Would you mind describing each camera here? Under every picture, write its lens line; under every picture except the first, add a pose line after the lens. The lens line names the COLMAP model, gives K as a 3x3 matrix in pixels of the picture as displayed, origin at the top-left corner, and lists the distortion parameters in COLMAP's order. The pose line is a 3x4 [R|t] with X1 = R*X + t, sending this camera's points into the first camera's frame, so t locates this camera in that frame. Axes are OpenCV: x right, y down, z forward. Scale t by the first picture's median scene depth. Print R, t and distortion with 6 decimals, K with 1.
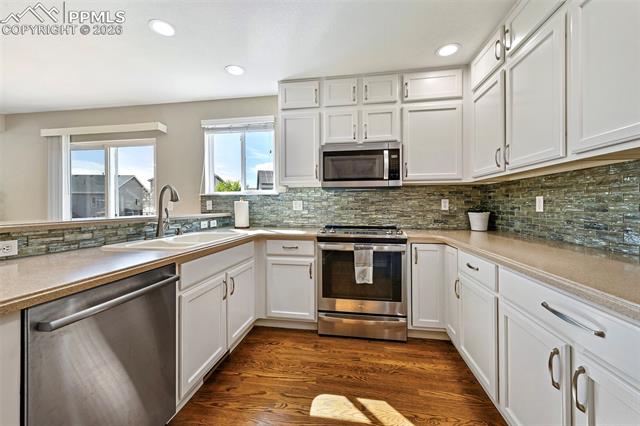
lens RADIAL K [[257.6, 0, 319.5], [0, 257.6, 207.9], [0, 0, 1]] dist [0.007539, -0.001403]
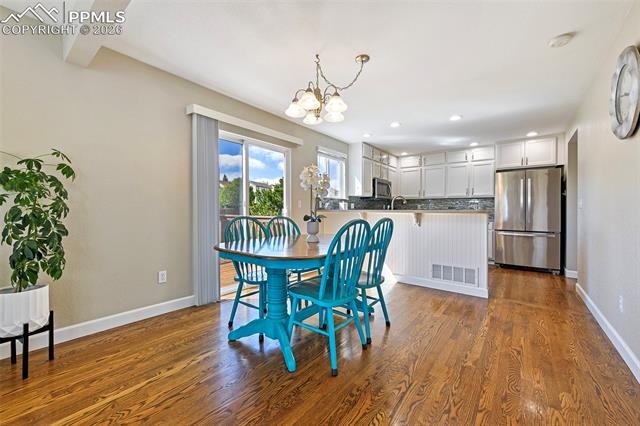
lens RADIAL K [[257.6, 0, 314.5], [0, 257.6, 211.9], [0, 0, 1]] dist [0.007539, -0.001403]
pose [[0.497279, 0.000770, 0.867591, -2.180918], [-0.003498, 0.999993, 0.001118, 0.039972], [-0.867584, -0.003590, 0.497278, 0.374355]]
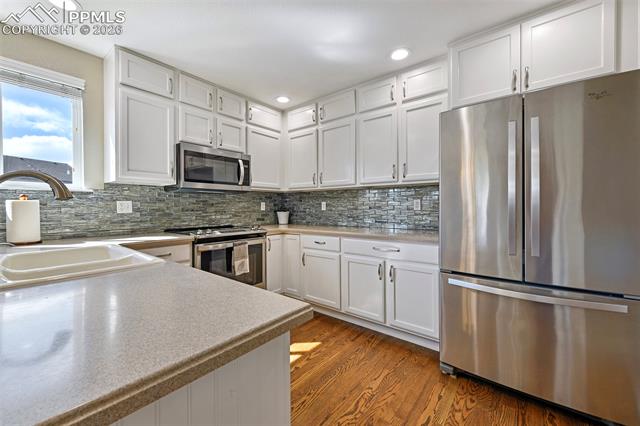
lens RADIAL K [[257.6, 0, 319.5], [0, 257.6, 206.7], [0, 0, 1]] dist [0.007539, -0.001403]
pose [[0.489793, 0.000987, 0.871838, -0.573195], [0.009106, 0.999939, -0.006248, 0.000394], [-0.871791, 0.011000, 0.489754, 0.106223]]
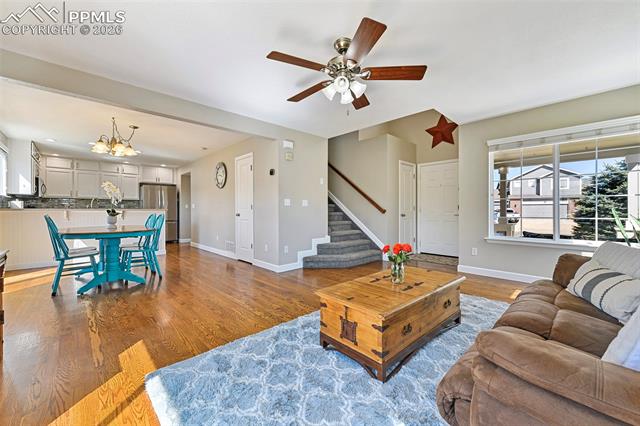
lens RADIAL K [[257.6, 0, 317.1], [0, 257.6, 211.3], [0, 0, 1]] dist [0.007539, -0.001403]
pose [[-0.785242, -0.001945, 0.619186, -3.316266], [0.001357, 0.999987, 0.004862, 0.040839], [-0.619188, 0.004658, -0.785229, 1.292892]]
